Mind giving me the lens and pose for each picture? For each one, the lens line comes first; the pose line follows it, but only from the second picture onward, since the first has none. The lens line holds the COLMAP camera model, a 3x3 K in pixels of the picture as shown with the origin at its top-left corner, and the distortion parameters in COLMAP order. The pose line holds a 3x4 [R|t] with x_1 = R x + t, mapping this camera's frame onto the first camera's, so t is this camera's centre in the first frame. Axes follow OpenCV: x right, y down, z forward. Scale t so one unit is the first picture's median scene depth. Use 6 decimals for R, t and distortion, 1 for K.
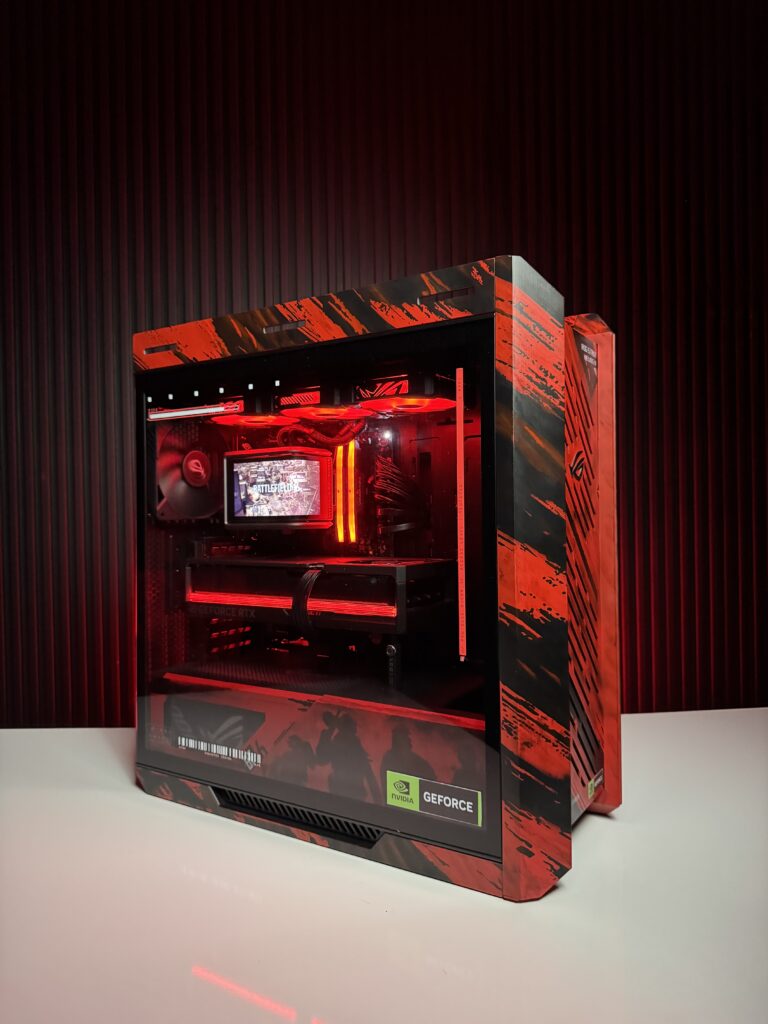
lens RADIAL K [[711.0, 0, 379.7], [0, 711.0, 509.5], [0, 0, 1]] dist [0.145121, -0.313781]
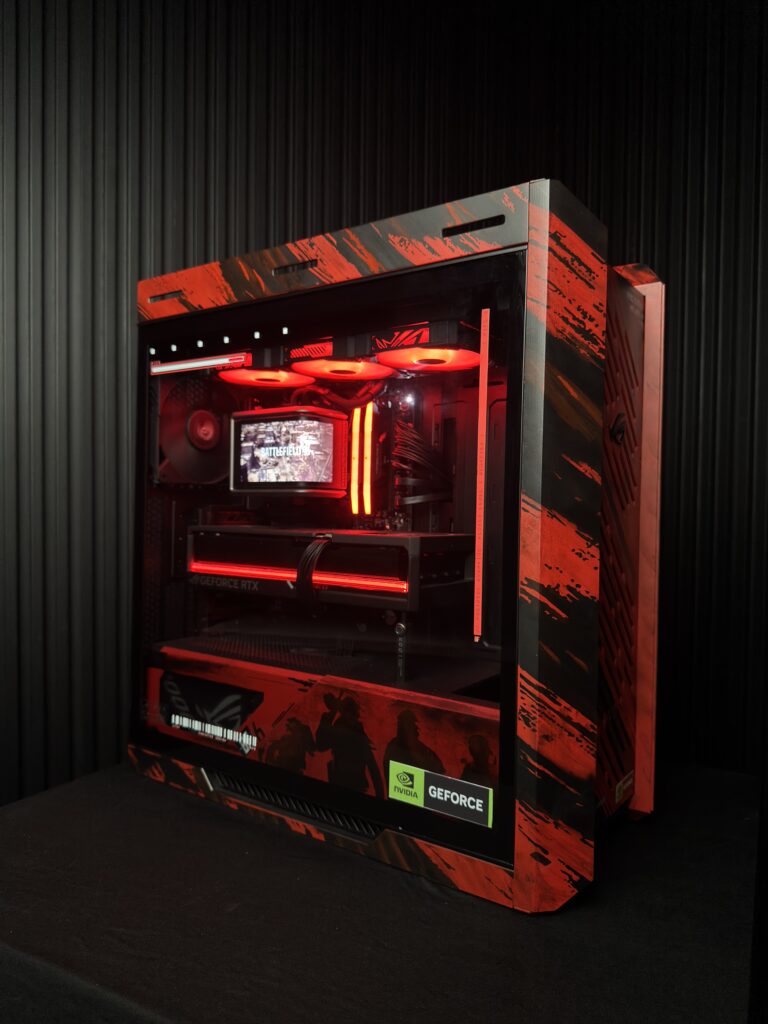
lens RADIAL K [[717.2, 0, 384.0], [0, 717.2, 512.0], [0, 0, 1]] dist [0.132098, -0.290832]
pose [[0.998478, 0.032700, -0.044404, 0.033228], [-0.032128, 0.999392, 0.013529, 0.040853], [0.044819, -0.012082, 0.998922, 0.099715]]
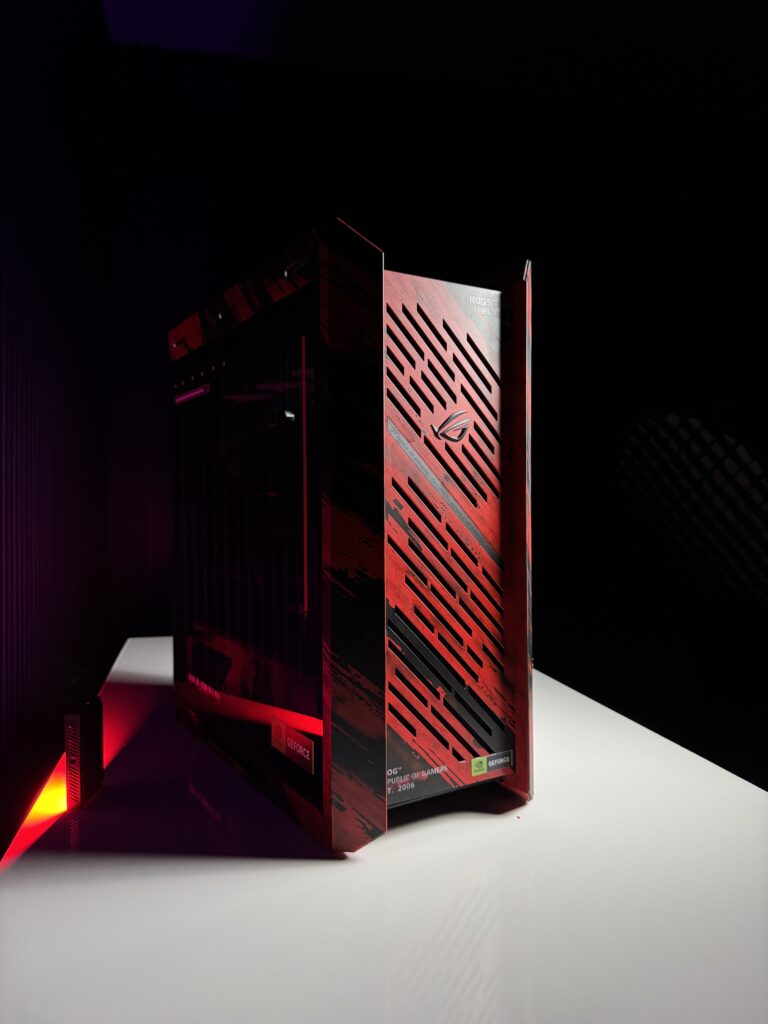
lens RADIAL K [[711.0, 0, 379.7], [0, 711.0, 509.5], [0, 0, 1]] dist [0.145121, -0.313781]
pose [[0.905874, 0.010331, -0.423421, 0.622252], [-0.002489, 0.999815, 0.019068, 0.032597], [0.423540, -0.016219, 0.905732, 0.095416]]
